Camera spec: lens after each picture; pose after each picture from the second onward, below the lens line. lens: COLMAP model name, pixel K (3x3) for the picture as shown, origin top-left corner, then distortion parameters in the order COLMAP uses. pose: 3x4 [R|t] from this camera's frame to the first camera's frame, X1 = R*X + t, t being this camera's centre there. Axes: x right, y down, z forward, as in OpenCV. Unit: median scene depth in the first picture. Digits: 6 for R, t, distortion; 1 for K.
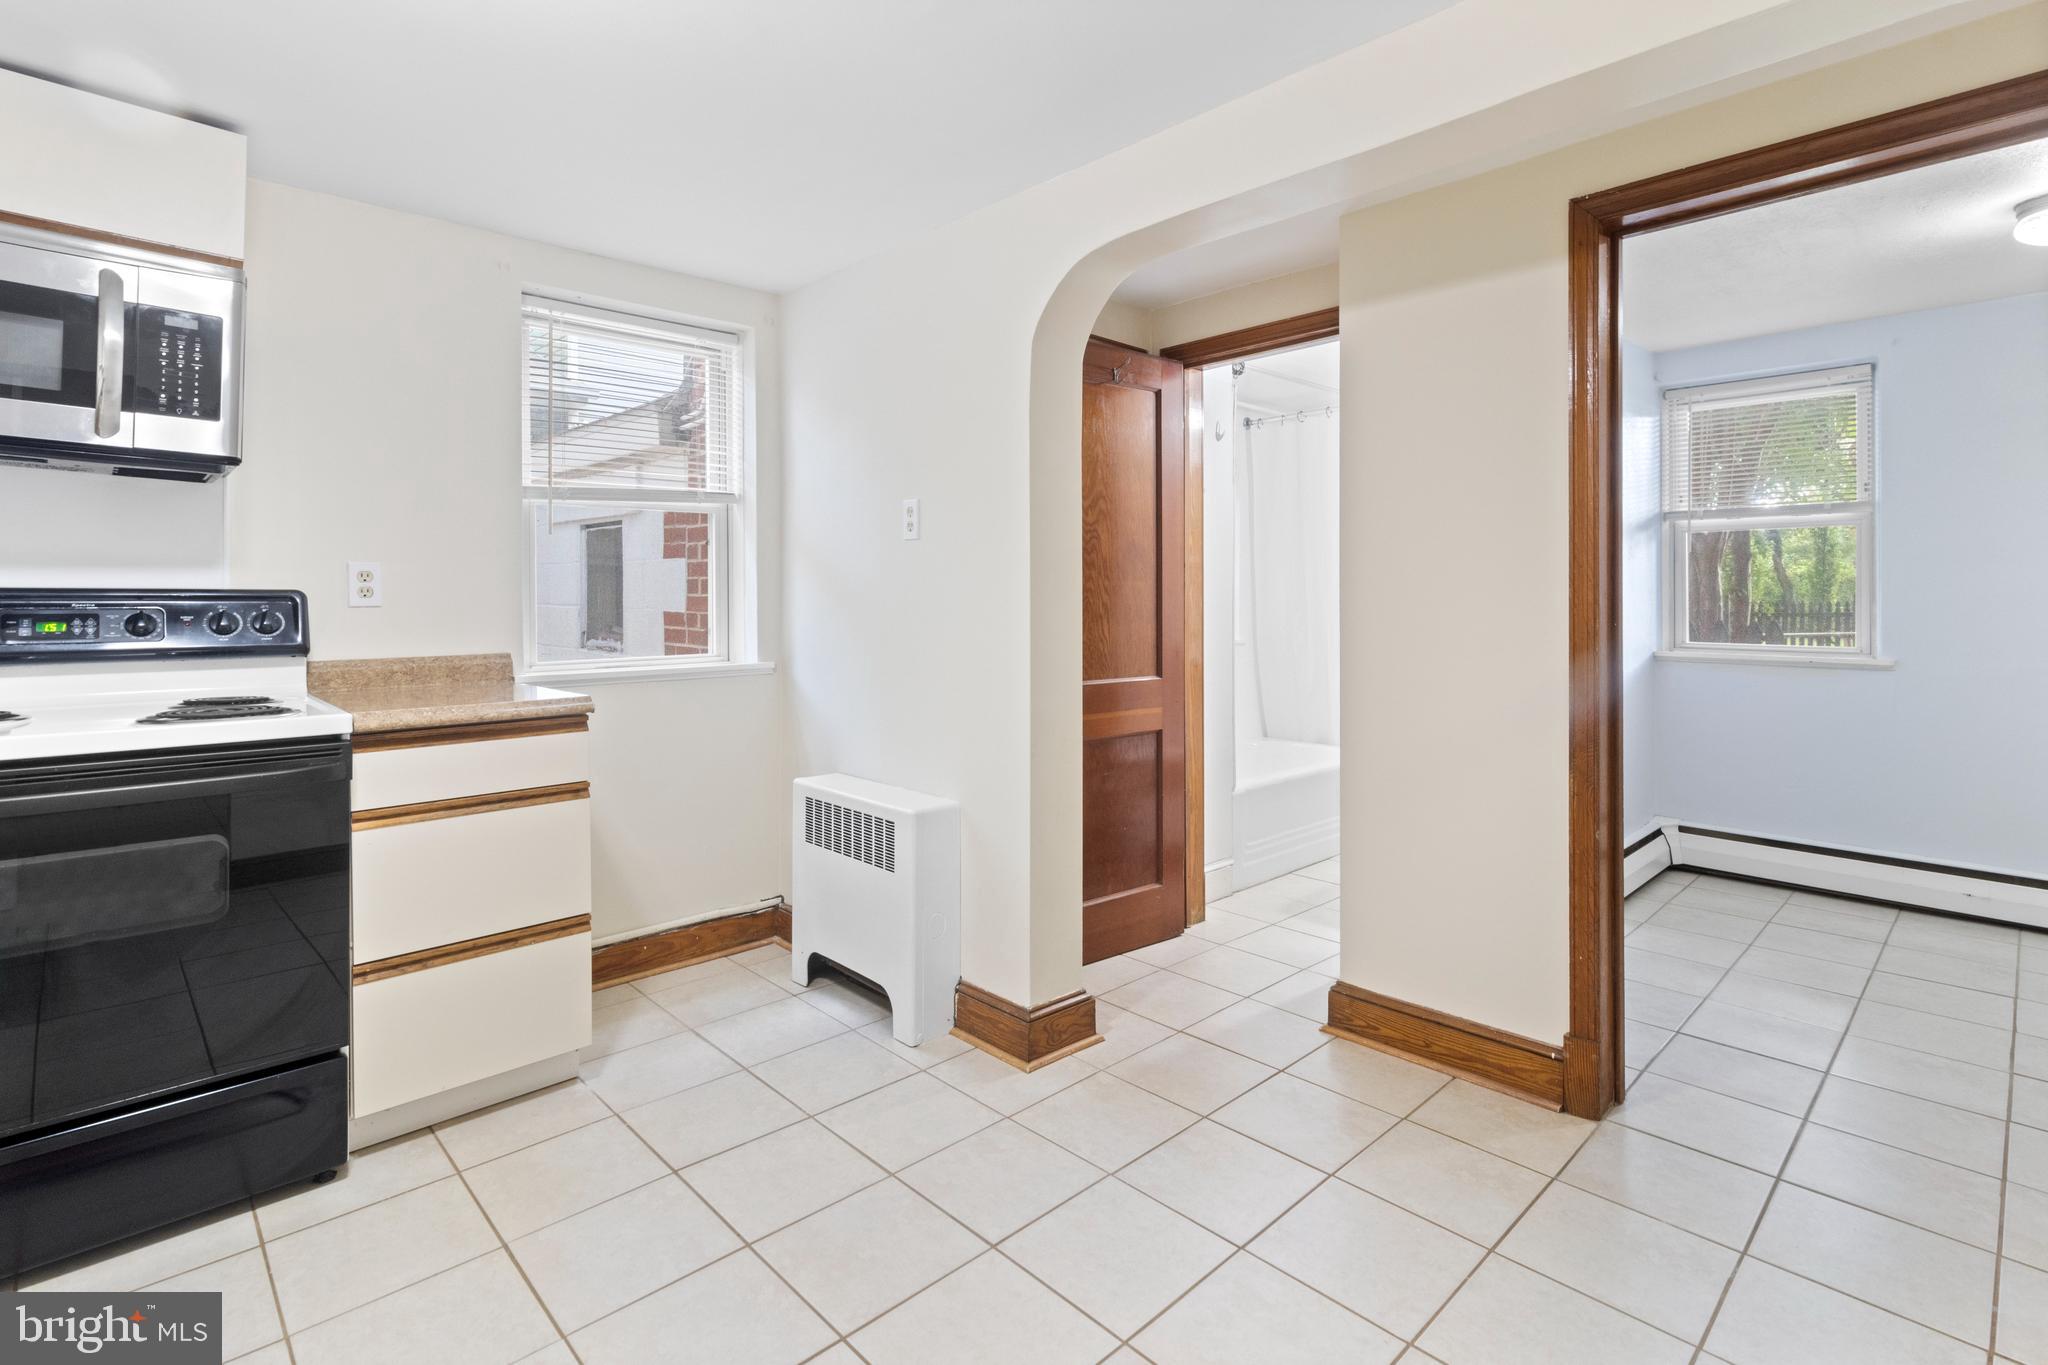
lens RADIAL K [[976.3, 0, 1029.5], [0, 976.3, 592.9], [0, 0, 1]] dist [0.002971, 0.000366]
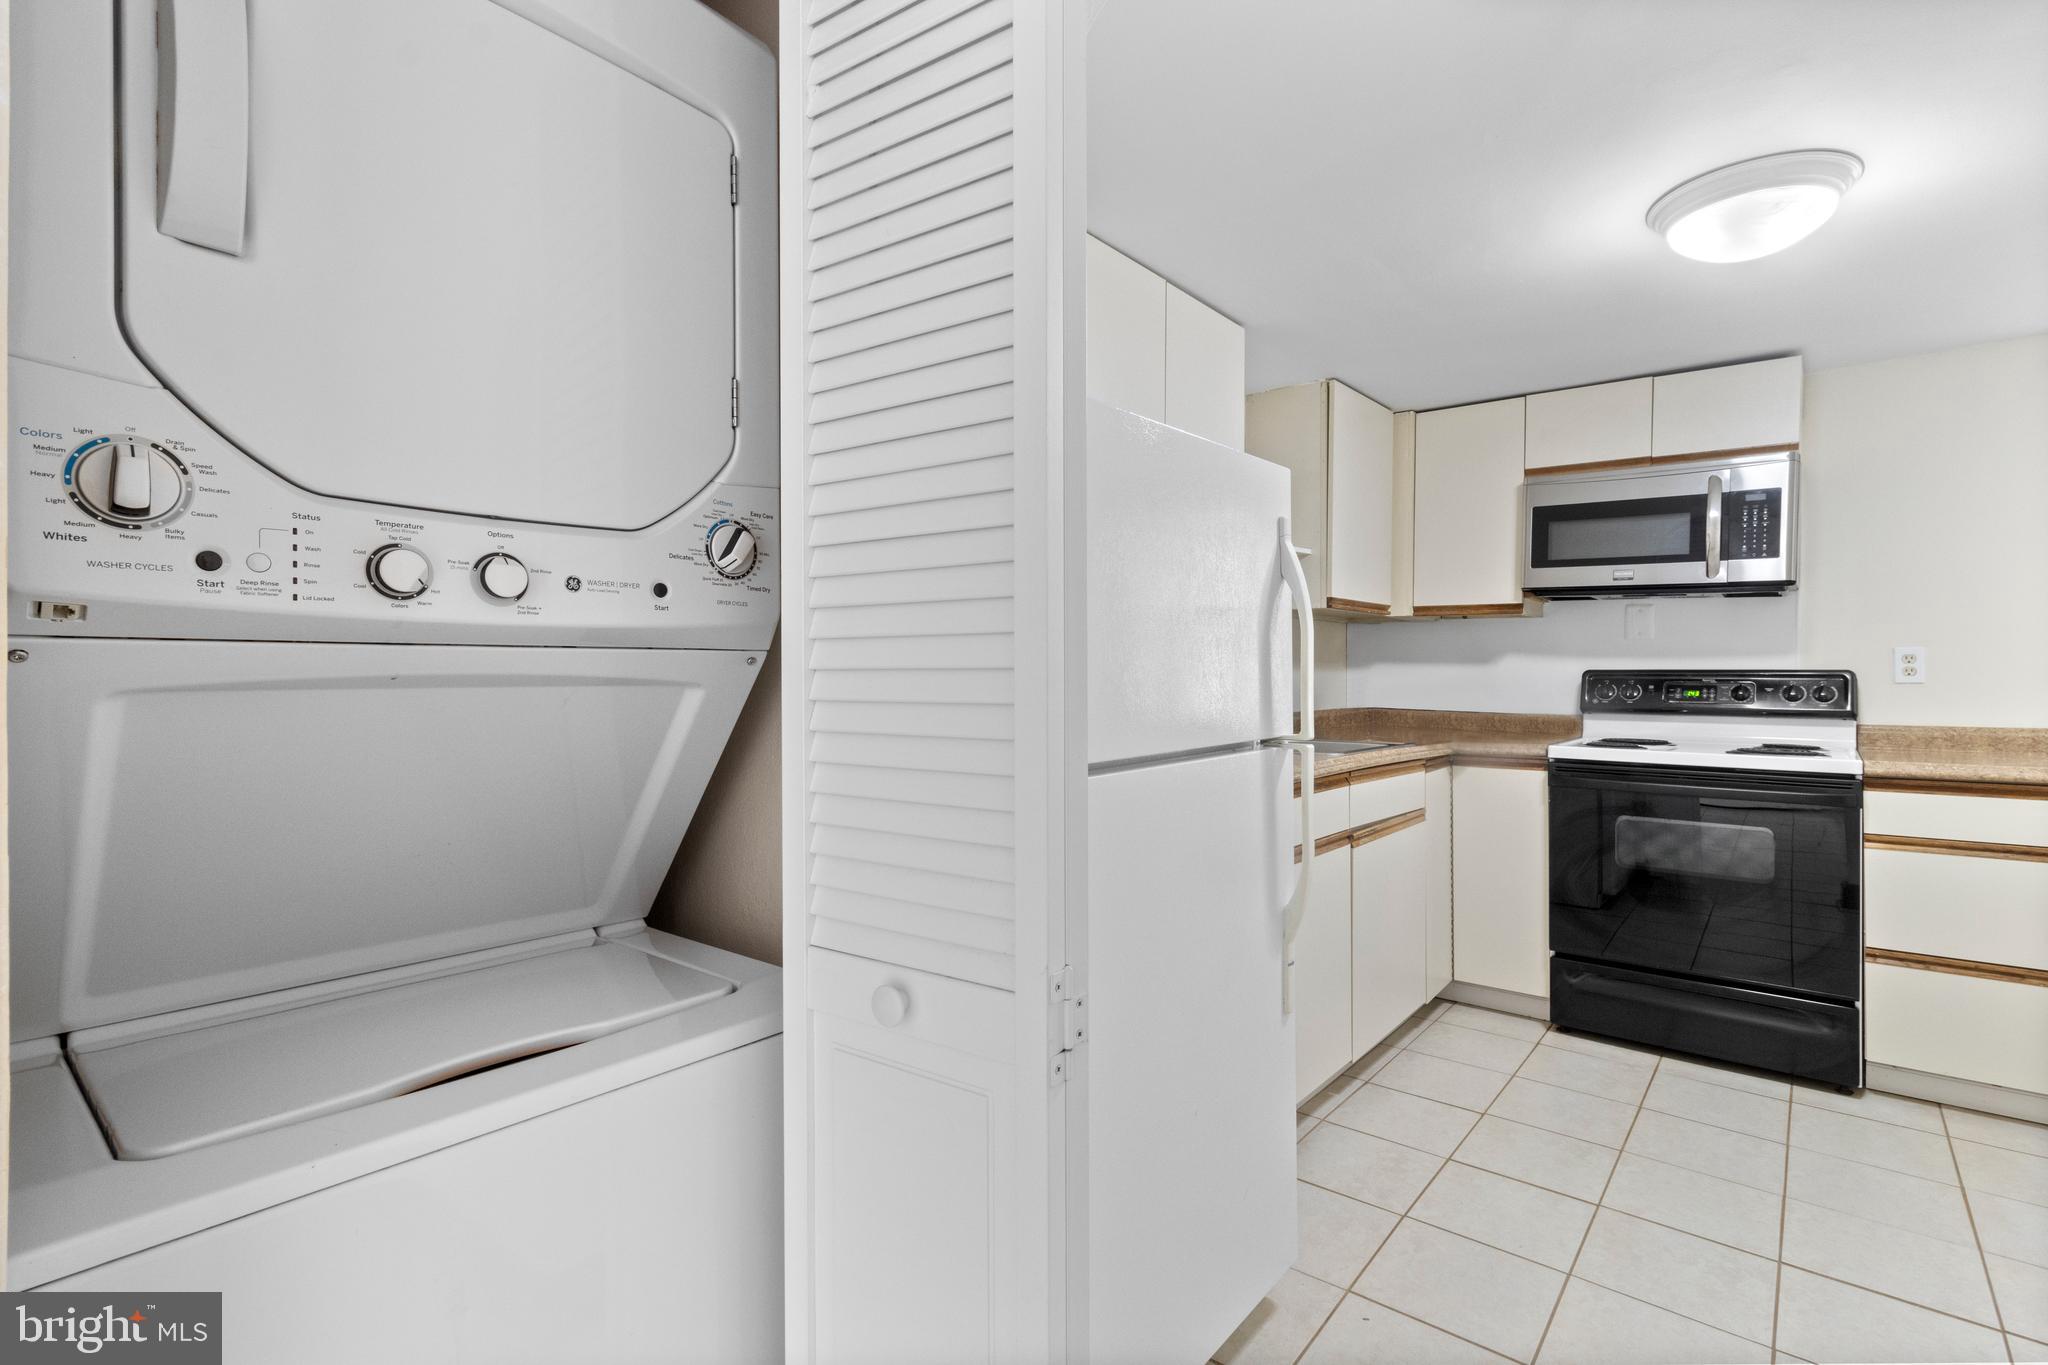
lens RADIAL K [[950.5, 0, 1024.0], [0, 950.5, 682.5], [0, 0, 1]] dist [-0.000653, -0.000354]
pose [[0.105729, 0.009214, -0.994352, 0.467289], [0.002051, 0.999953, 0.009484, -0.000655], [0.994393, -0.003042, 0.105705, -0.284184]]
